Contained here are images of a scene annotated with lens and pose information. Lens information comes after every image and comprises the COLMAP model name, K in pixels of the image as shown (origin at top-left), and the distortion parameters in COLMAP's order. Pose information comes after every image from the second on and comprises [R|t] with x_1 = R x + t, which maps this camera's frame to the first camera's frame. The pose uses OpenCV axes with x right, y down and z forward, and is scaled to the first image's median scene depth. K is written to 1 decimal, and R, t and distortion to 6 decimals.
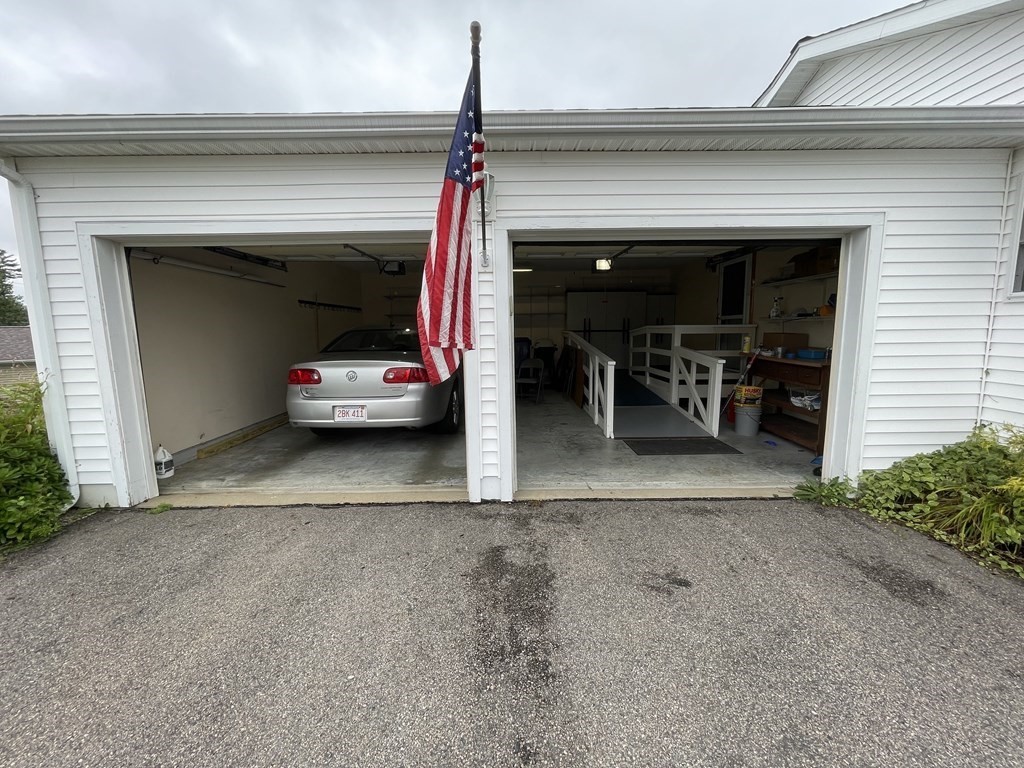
lens RADIAL K [[412.0, 0, 512.4], [0, 412.0, 382.9], [0, 0, 1]] dist [0.002521, 0.000017]
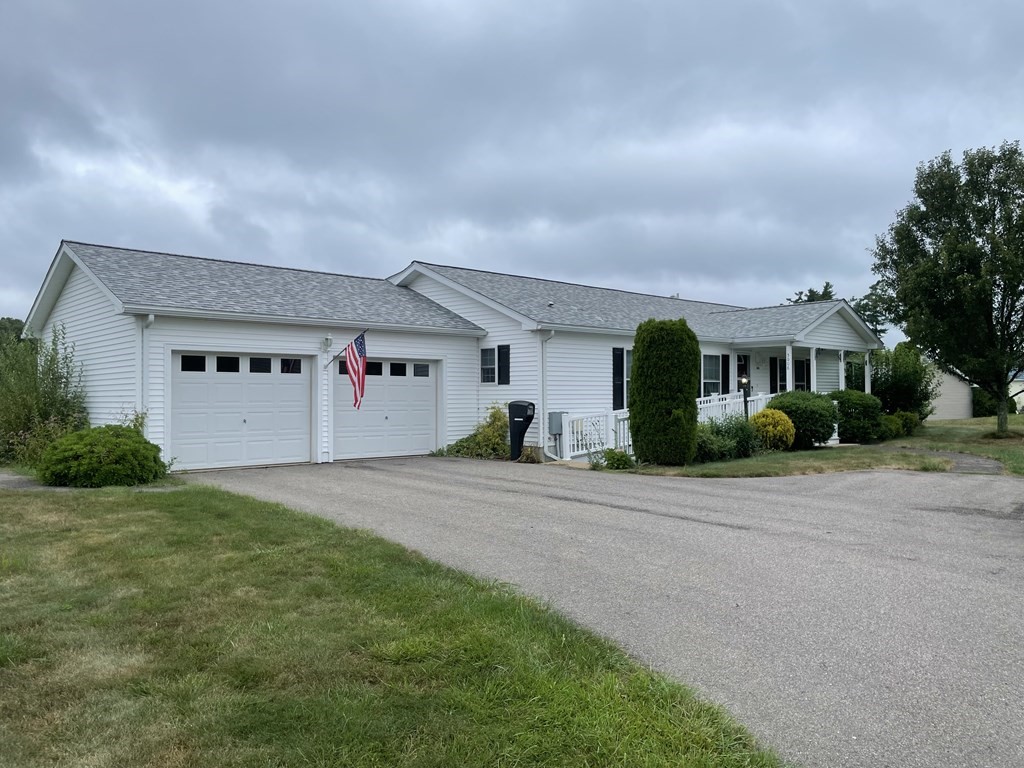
lens RADIAL K [[780.8, 0, 514.1], [0, 780.8, 385.9], [0, 0, 1]] dist [-0.001088, -0.000737]
pose [[0.732893, 0.015805, 0.680160, -2.463389], [0.082979, 0.990190, -0.112422, 0.462092], [-0.675265, 0.138832, 0.724392, -3.242754]]
